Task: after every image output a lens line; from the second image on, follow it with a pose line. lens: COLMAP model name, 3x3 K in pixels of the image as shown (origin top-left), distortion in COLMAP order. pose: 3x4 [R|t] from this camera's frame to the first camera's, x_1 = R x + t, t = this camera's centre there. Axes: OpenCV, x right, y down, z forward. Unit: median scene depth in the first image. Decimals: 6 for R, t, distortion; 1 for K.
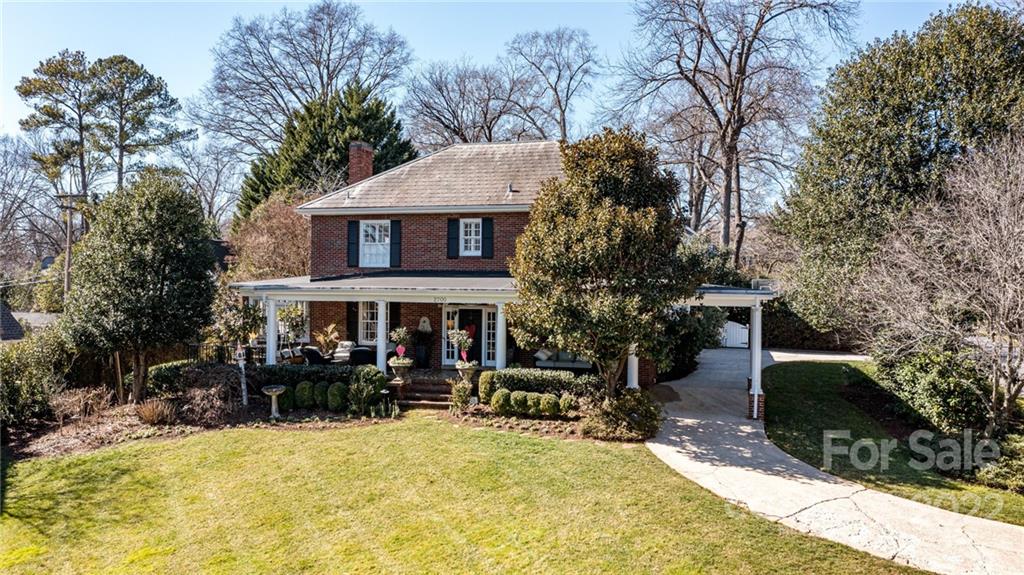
lens RADIAL K [[817.6, 0, 512.0], [0, 817.6, 287.5], [0, 0, 1]] dist [-0.002815, -0.007398]
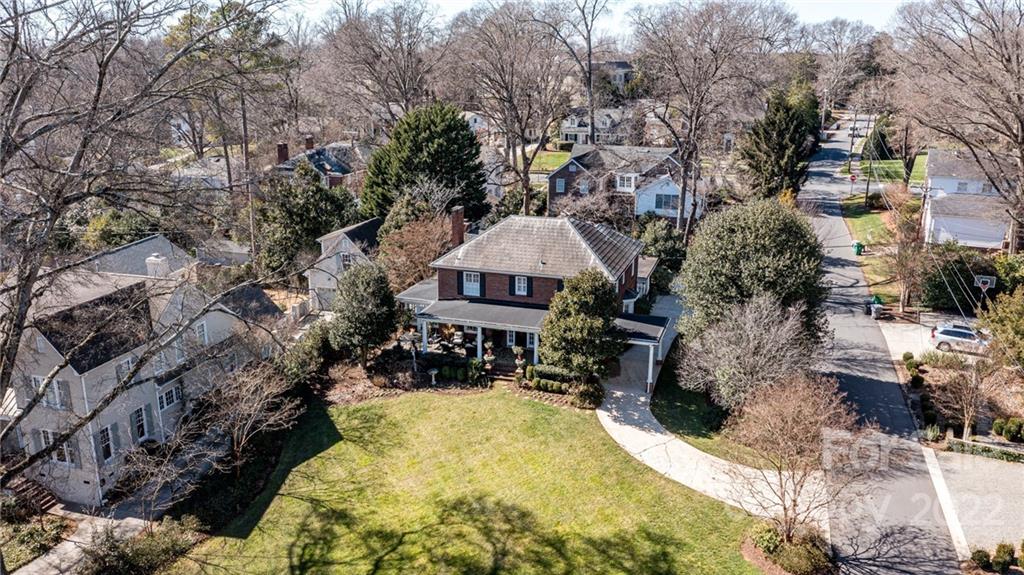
lens RADIAL K [[817.6, 0, 512.0], [0, 817.6, 287.5], [0, 0, 1]] dist [-0.002815, -0.007398]
pose [[0.998955, 0.004644, -0.045462, 0.020504], [0.008049, 0.961388, 0.275078, -0.716286], [0.044984, -0.275156, 0.960347, -1.070412]]
